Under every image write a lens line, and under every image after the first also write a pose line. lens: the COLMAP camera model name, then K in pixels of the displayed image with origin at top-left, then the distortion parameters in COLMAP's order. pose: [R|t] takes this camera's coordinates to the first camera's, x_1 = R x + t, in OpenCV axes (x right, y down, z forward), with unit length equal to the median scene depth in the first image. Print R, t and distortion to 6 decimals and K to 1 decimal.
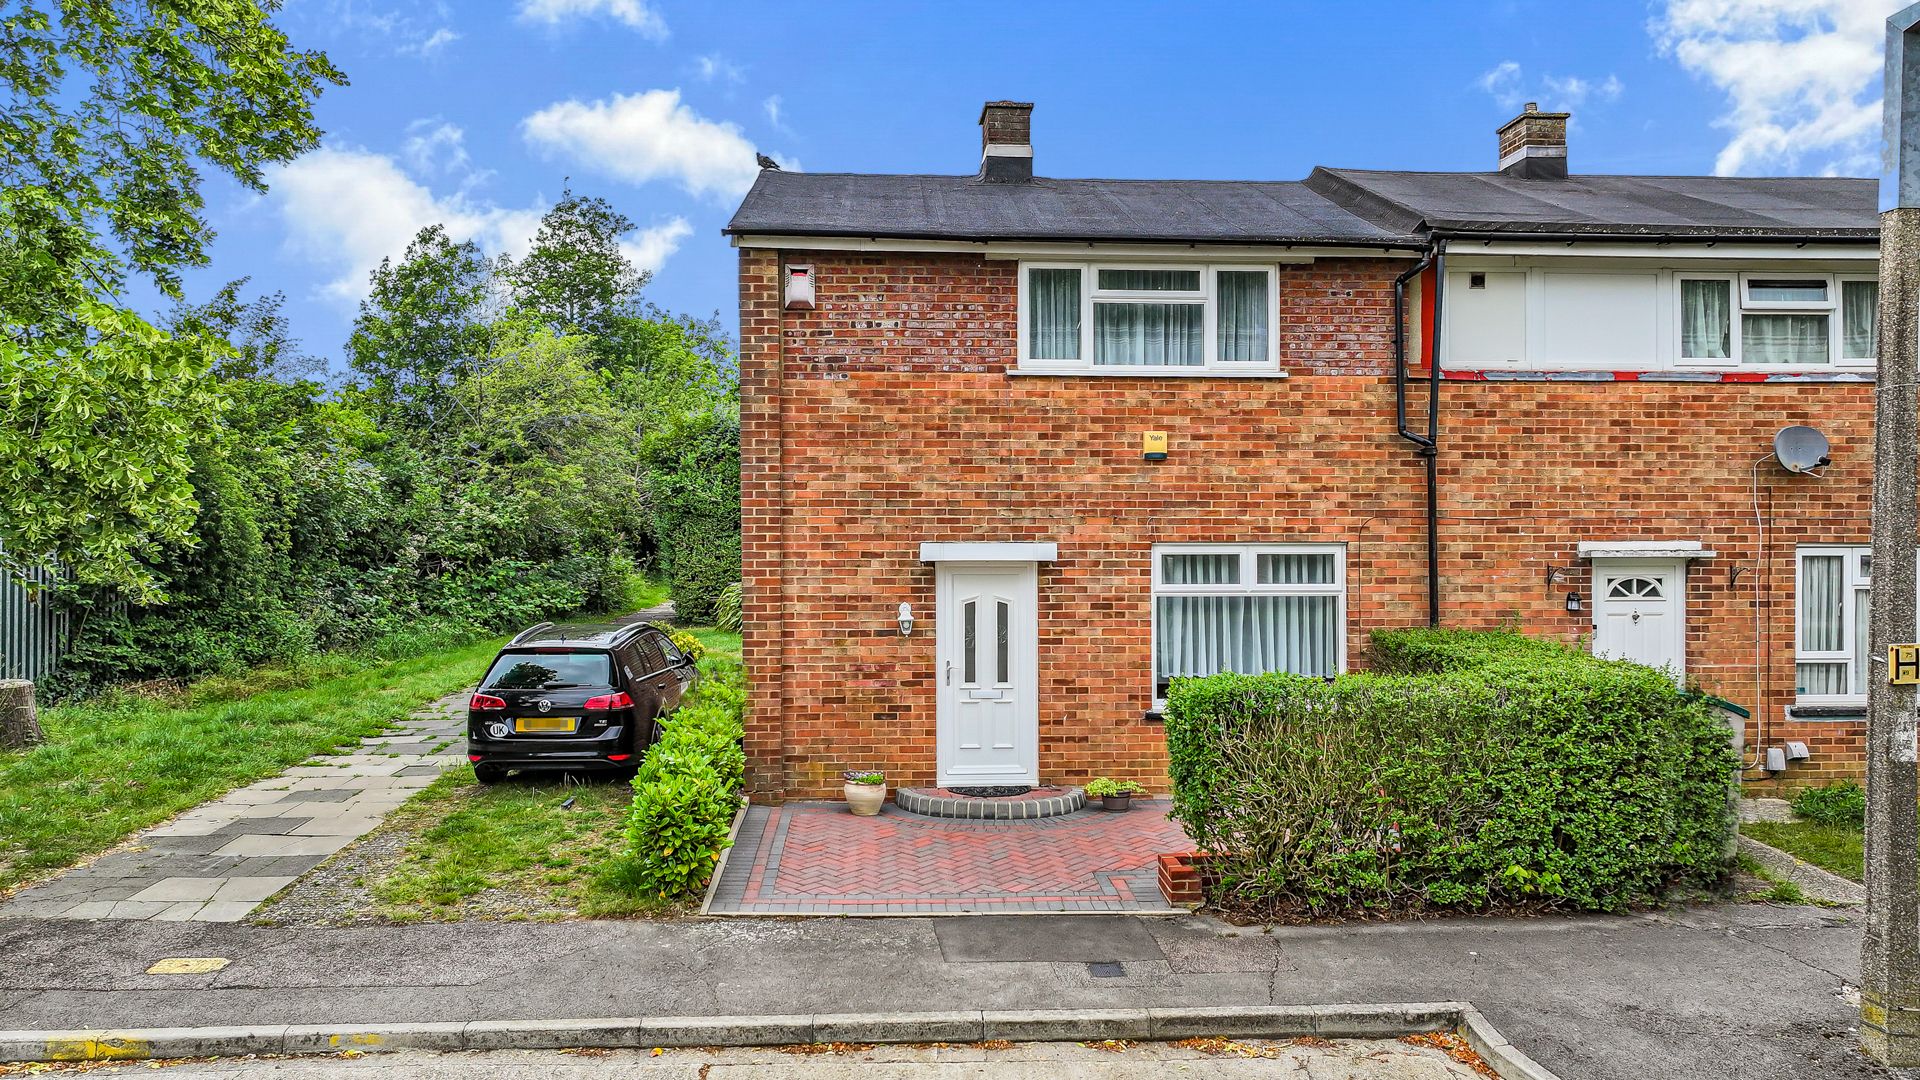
lens RADIAL K [[1346.5, 0, 960.0], [0, 1346.5, 540.0], [0, 0, 1]] dist [0.003035, -0.003128]
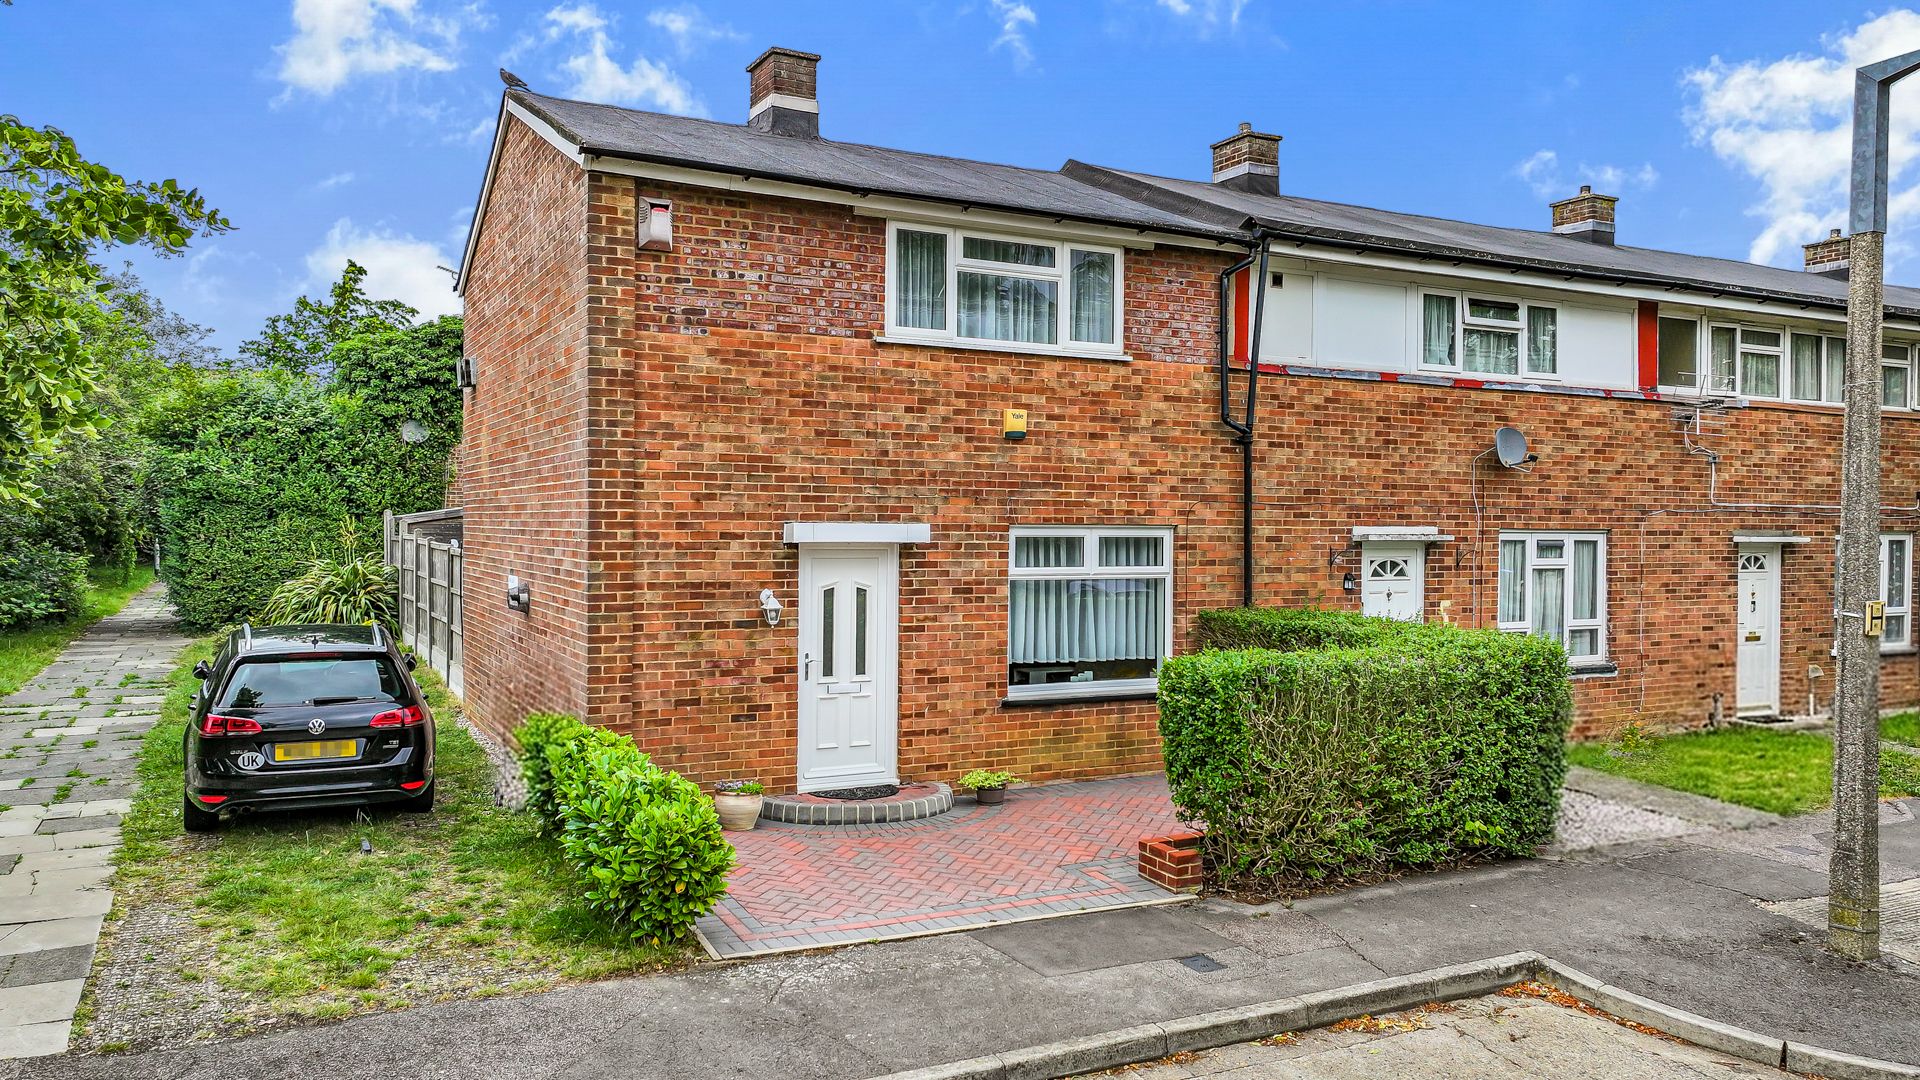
lens RADIAL K [[1346.5, 0, 960.0], [0, 1346.5, 540.0], [0, 0, 1]] dist [0.003035, -0.003128]
pose [[0.917634, 0.001857, 0.397423, -0.274568], [-0.001743, 0.999998, -0.000648, 0.013916], [-0.397424, -0.000098, 0.917635, 0.127062]]
